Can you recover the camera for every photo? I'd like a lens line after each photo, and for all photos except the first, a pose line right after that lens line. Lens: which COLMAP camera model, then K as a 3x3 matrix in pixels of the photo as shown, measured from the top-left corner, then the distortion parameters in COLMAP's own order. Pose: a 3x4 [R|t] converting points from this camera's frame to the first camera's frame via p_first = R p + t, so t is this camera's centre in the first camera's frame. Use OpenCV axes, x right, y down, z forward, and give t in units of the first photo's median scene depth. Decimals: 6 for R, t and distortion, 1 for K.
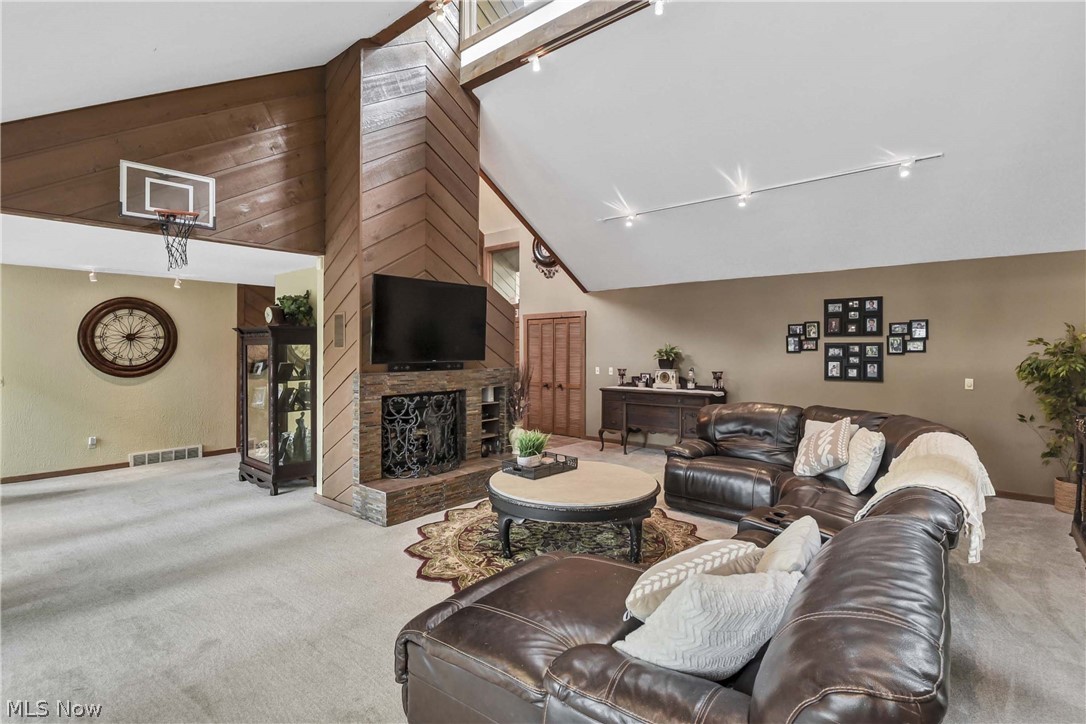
lens RADIAL K [[528.4, 0, 548.0], [0, 528.4, 353.0], [0, 0, 1]] dist [0.000018, -0.000069]
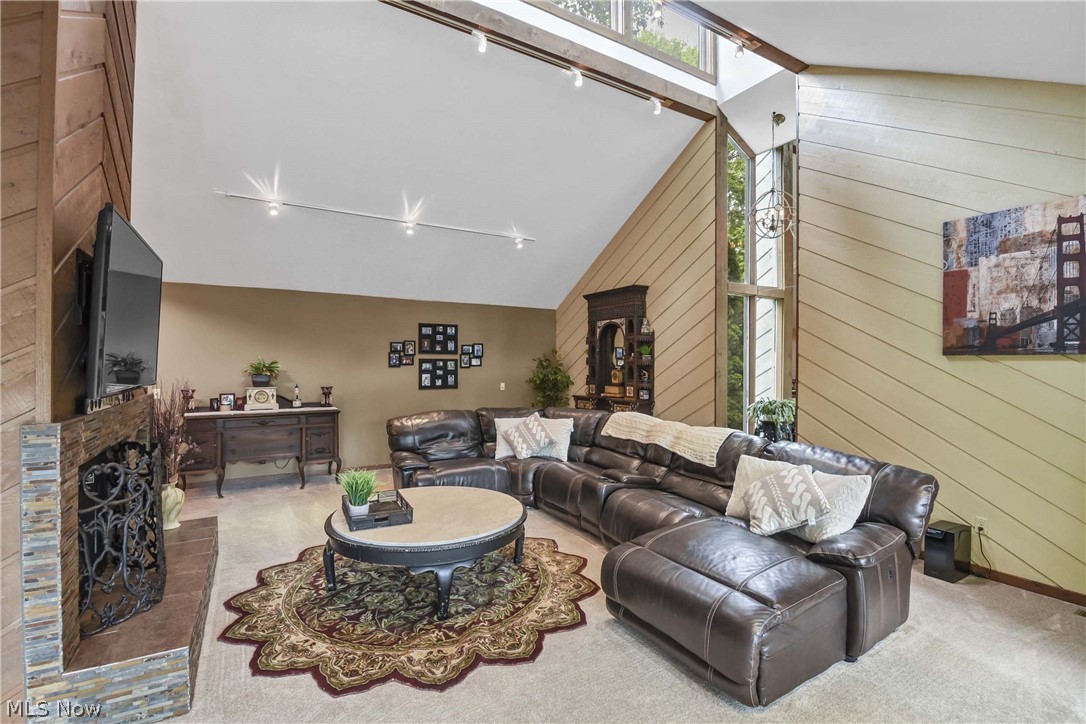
lens RADIAL K [[487.3, 0, 546.0], [0, 487.3, 364.6], [0, 0, 1]] dist [-0.008588, -0.002104]
pose [[0.332055, -0.003796, 0.943252, -0.448057], [0.004420, 0.999987, 0.002468, -0.007285], [-0.943250, 0.003349, 0.332068, 0.359563]]
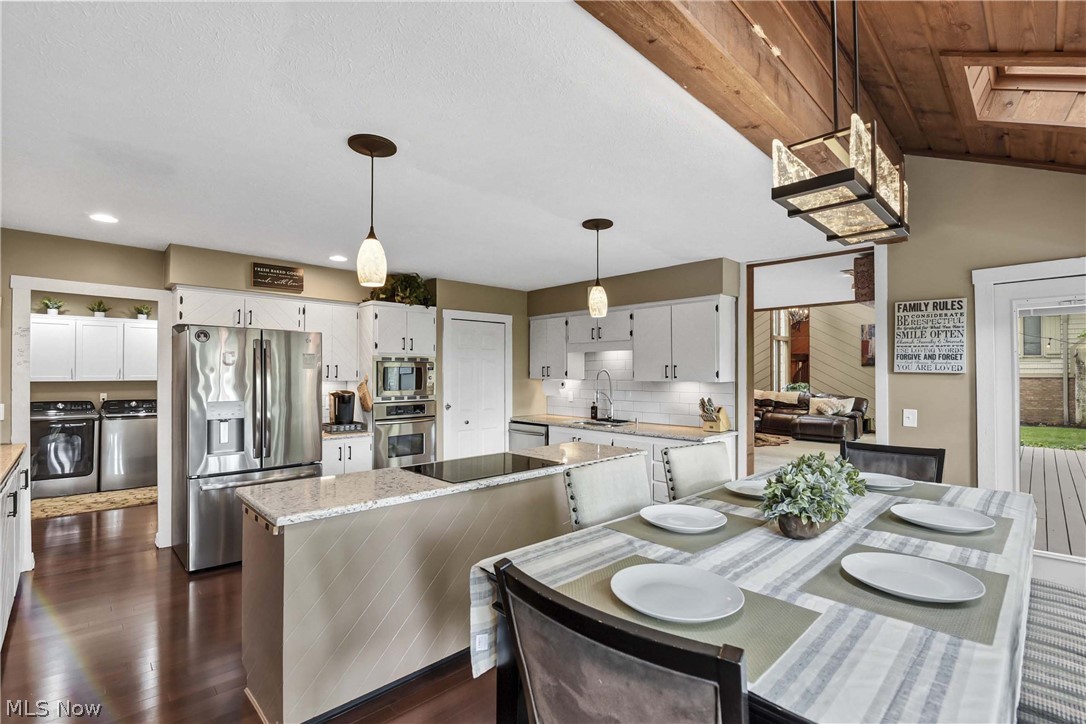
lens RADIAL K [[487.3, 0, 548.6], [0, 487.3, 367.9], [0, 0, 1]] dist [-0.008588, -0.002104]
pose [[0.101761, 0.006727, 0.994786, -5.894654], [0.007515, 0.999943, -0.007531, 0.007810], [-0.994780, 0.008242, 0.101705, 3.574368]]
